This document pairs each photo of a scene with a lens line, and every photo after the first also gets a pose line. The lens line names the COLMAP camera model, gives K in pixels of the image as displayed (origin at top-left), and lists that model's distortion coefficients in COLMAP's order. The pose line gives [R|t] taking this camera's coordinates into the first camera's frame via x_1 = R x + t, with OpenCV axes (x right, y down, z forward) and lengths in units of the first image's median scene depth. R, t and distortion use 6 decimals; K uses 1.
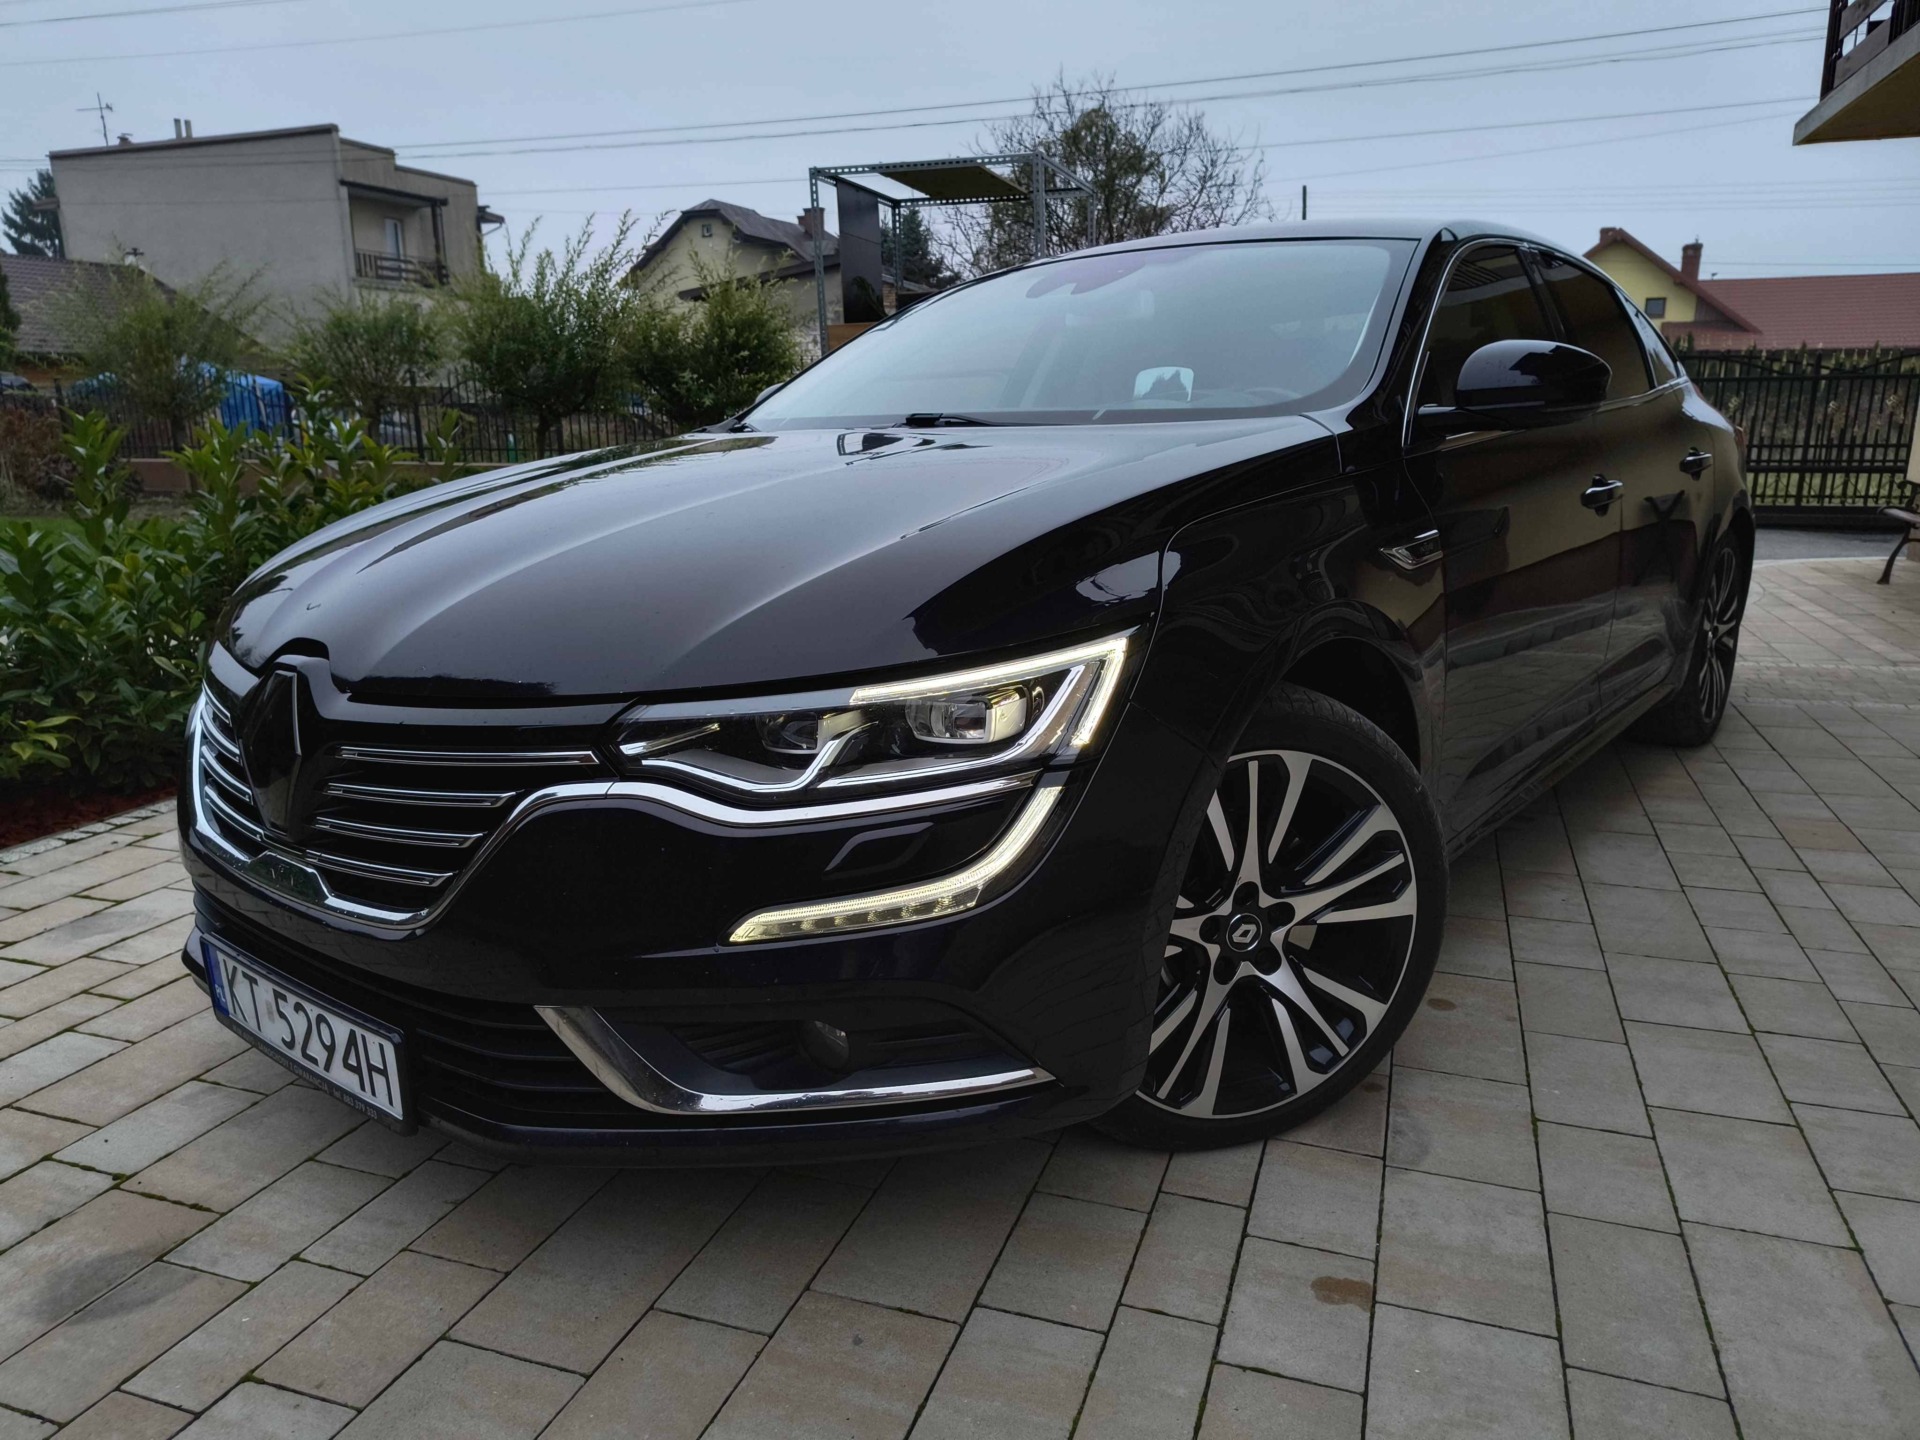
lens RADIAL K [[1292.5, 0, 1012.3], [0, 1292.5, 730.7], [0, 0, 1]] dist [0.037396, -0.039525]
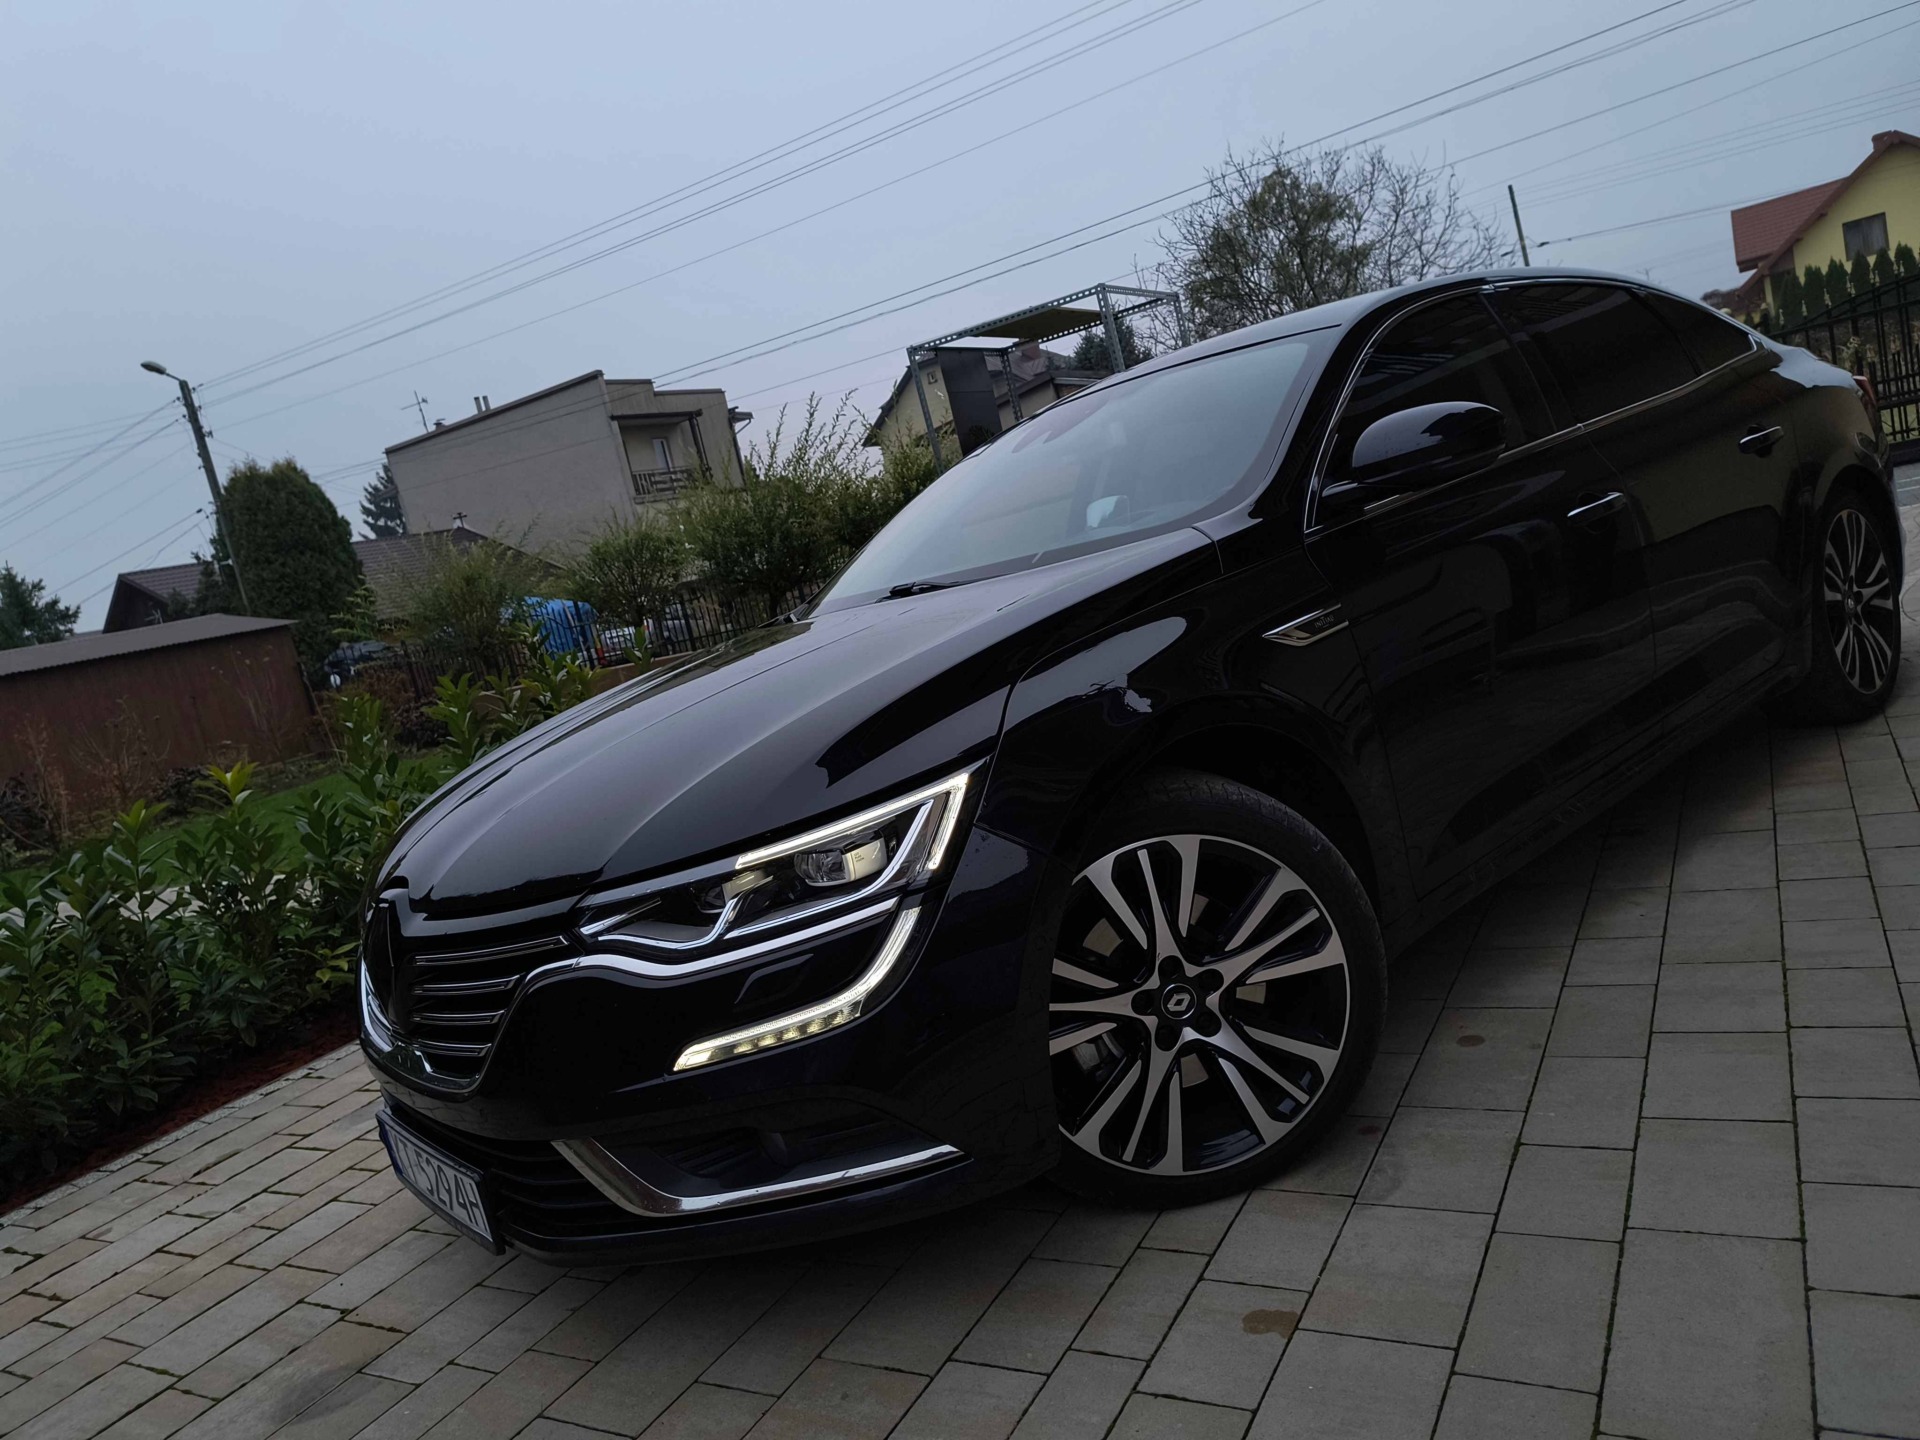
lens RADIAL K [[1299.3, 0, 1009.5], [0, 1299.3, 713.1], [0, 0, 1]] dist [0.048666, -0.059326]
pose [[0.958991, -0.181731, -0.217509, 0.325083], [0.163553, 0.981555, -0.099001, -0.000216], [0.231488, 0.059367, 0.971025, -0.134295]]
